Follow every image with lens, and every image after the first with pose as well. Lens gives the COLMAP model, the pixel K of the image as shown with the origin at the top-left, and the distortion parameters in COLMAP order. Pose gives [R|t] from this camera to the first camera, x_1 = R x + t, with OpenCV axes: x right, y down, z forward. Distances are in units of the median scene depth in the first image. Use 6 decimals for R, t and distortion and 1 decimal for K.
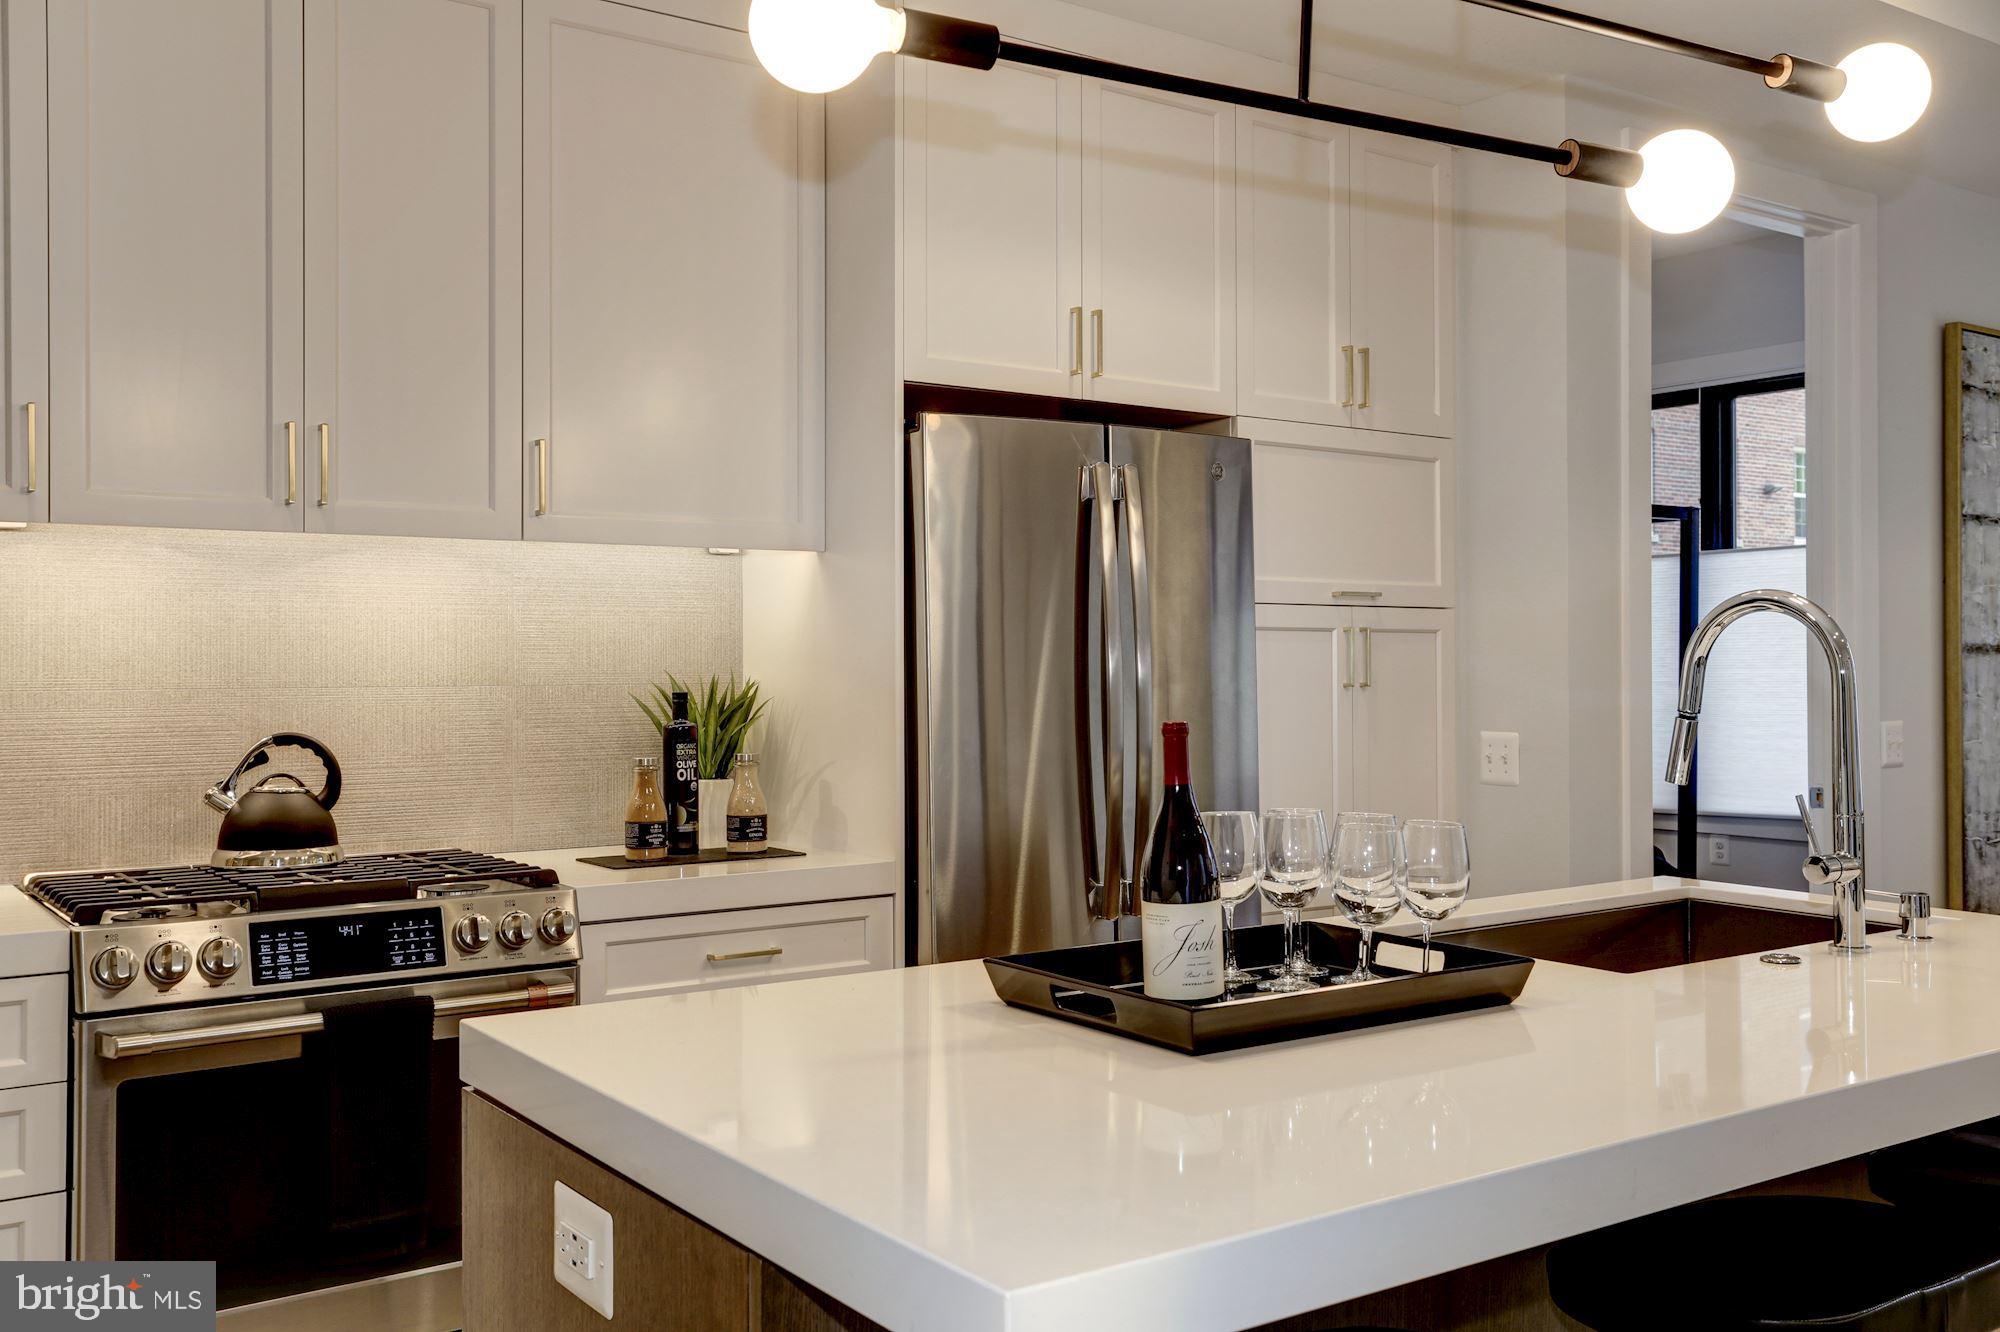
lens RADIAL K [[1778.3, 0, 974.1], [0, 1778.3, 638.5], [0, 0, 1]] dist [0.000187, 0.021124]
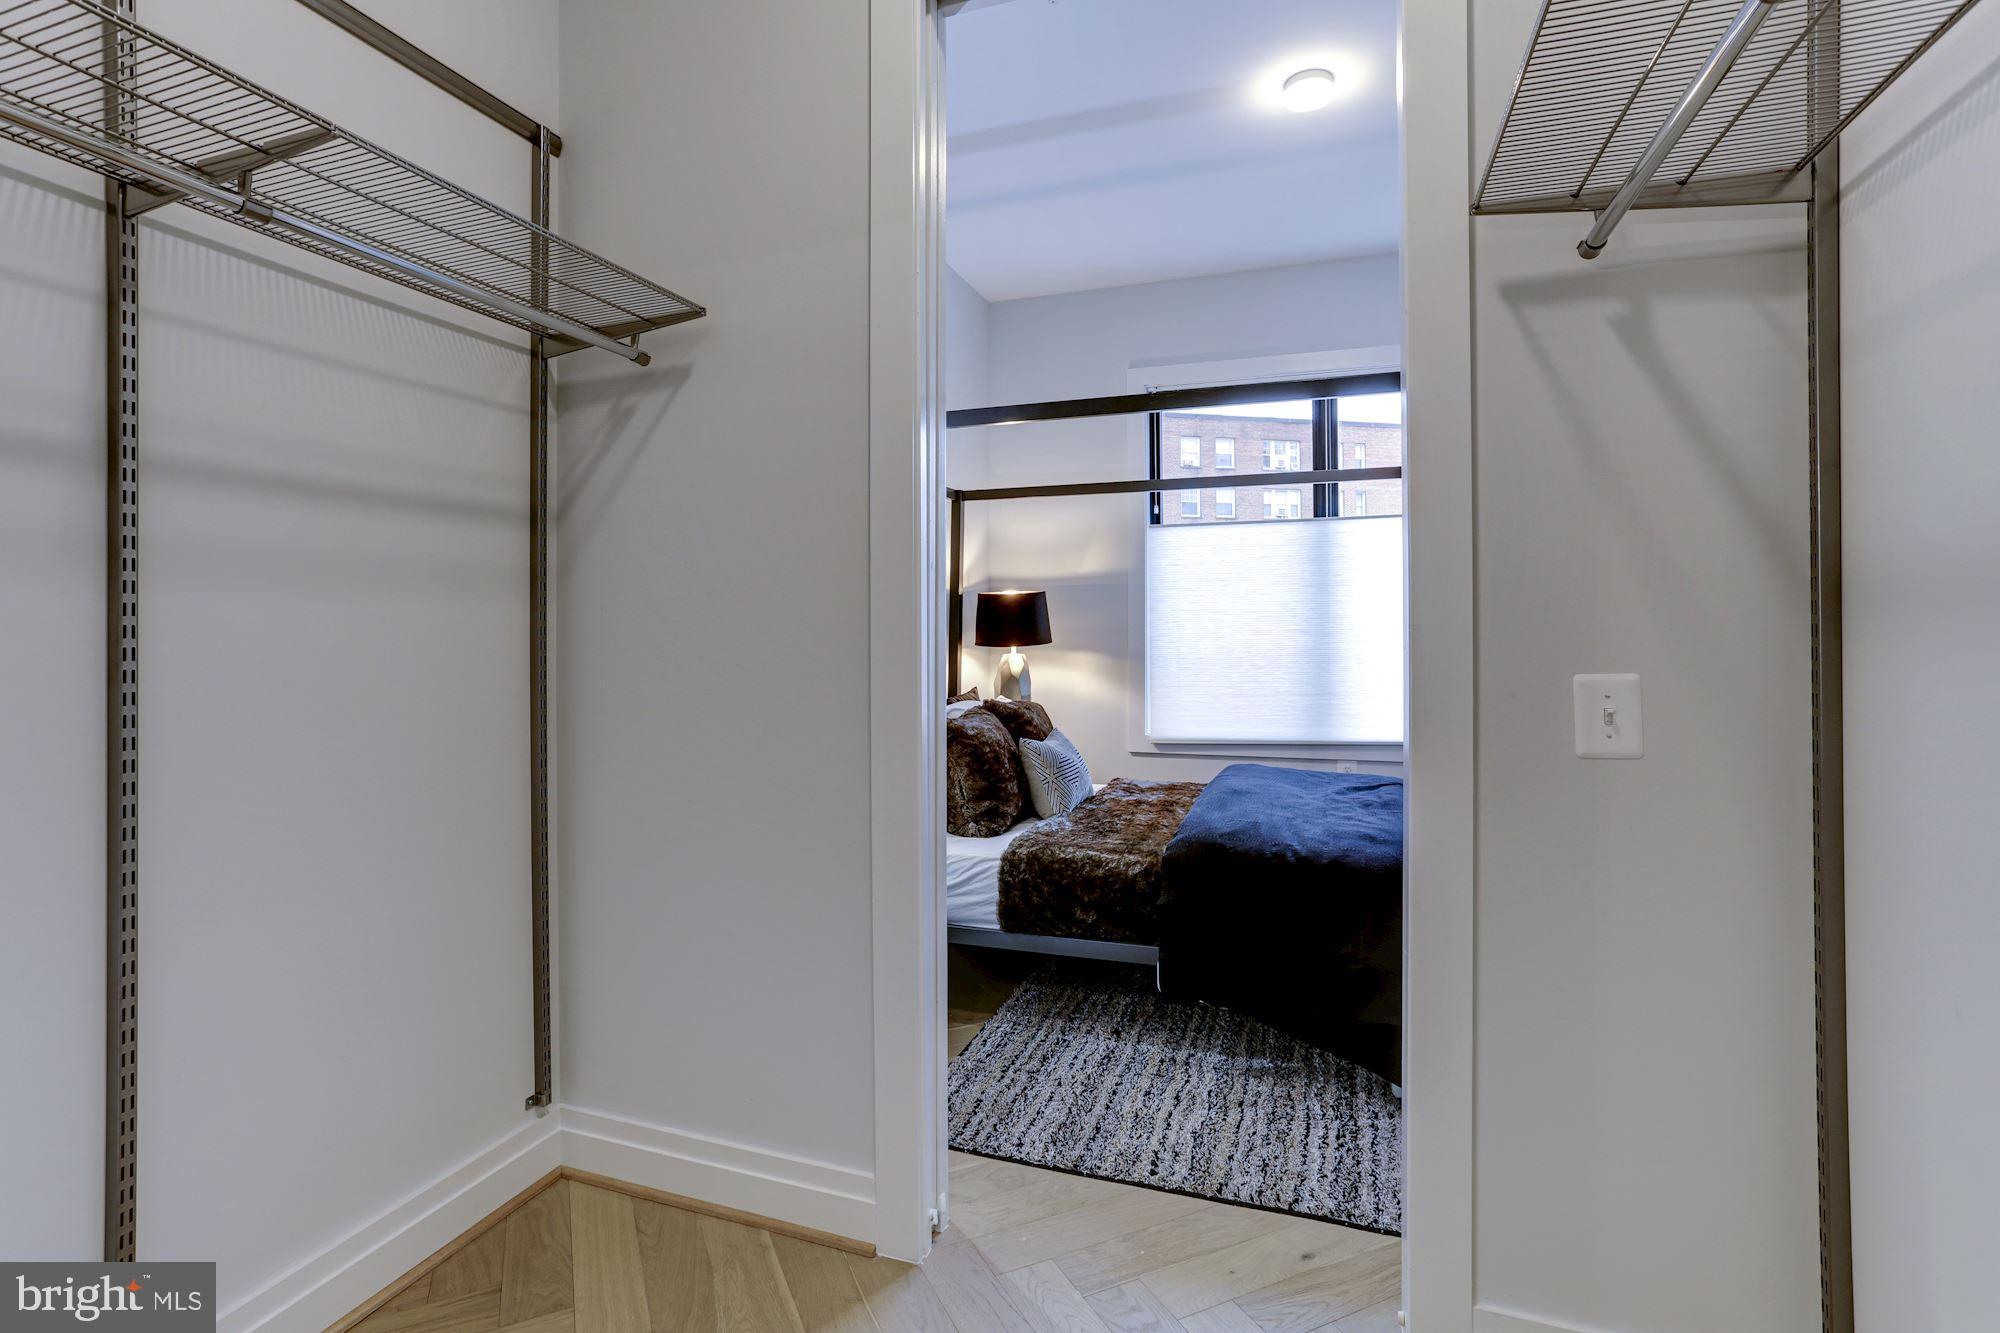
lens RADIAL K [[961.6, 0, 987.2], [0, 961.6, 643.1], [0, 0, 1]] dist [-0.049773, 0.031720]
pose [[0.819340, -0.011281, 0.573196, -0.333485], [-0.002864, 0.999713, 0.023768, 0.044273], [-0.573300, -0.021115, 0.819073, 1.454595]]
